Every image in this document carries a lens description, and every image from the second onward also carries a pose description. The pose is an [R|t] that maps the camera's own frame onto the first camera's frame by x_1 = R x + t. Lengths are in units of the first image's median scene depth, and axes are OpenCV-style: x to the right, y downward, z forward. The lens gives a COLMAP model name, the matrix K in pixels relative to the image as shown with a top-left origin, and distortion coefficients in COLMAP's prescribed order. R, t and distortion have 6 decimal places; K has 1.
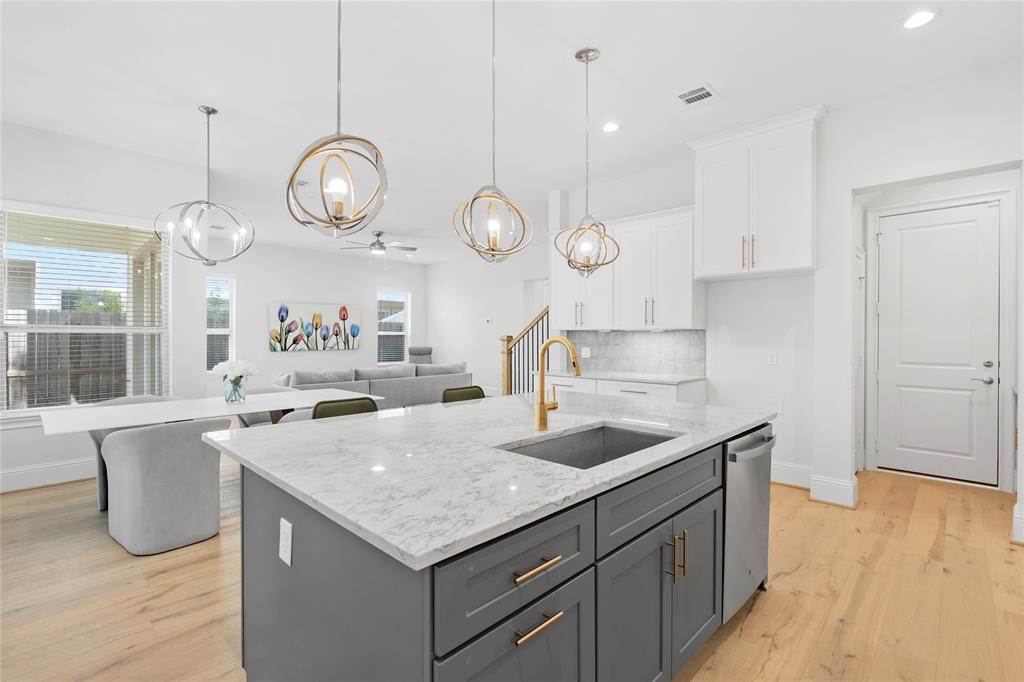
lens RADIAL K [[469.6, 0, 511.4], [0, 469.6, 336.1], [0, 0, 1]] dist [0.000304, 0.000841]
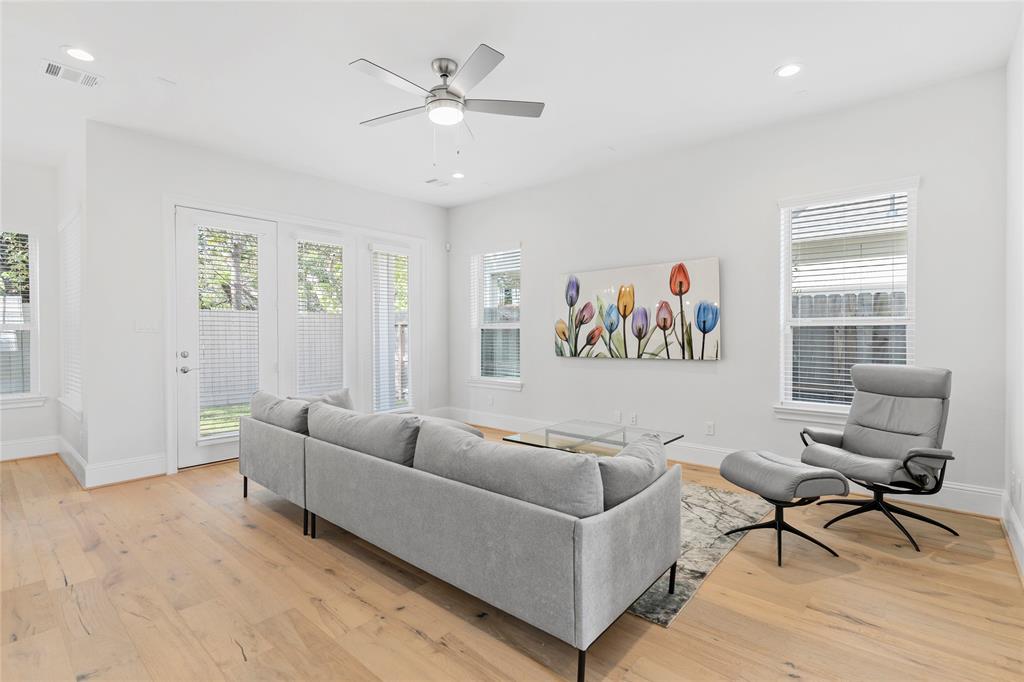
lens RADIAL K [[469.6, 0, 511.4], [0, 469.6, 336.1], [0, 0, 1]] dist [0.000304, 0.000841]
pose [[0.060815, 0.010665, -0.998092, 0.087305], [0.004773, 0.999928, 0.010976, -0.000166], [0.998138, -0.005431, 0.060760, 0.857312]]
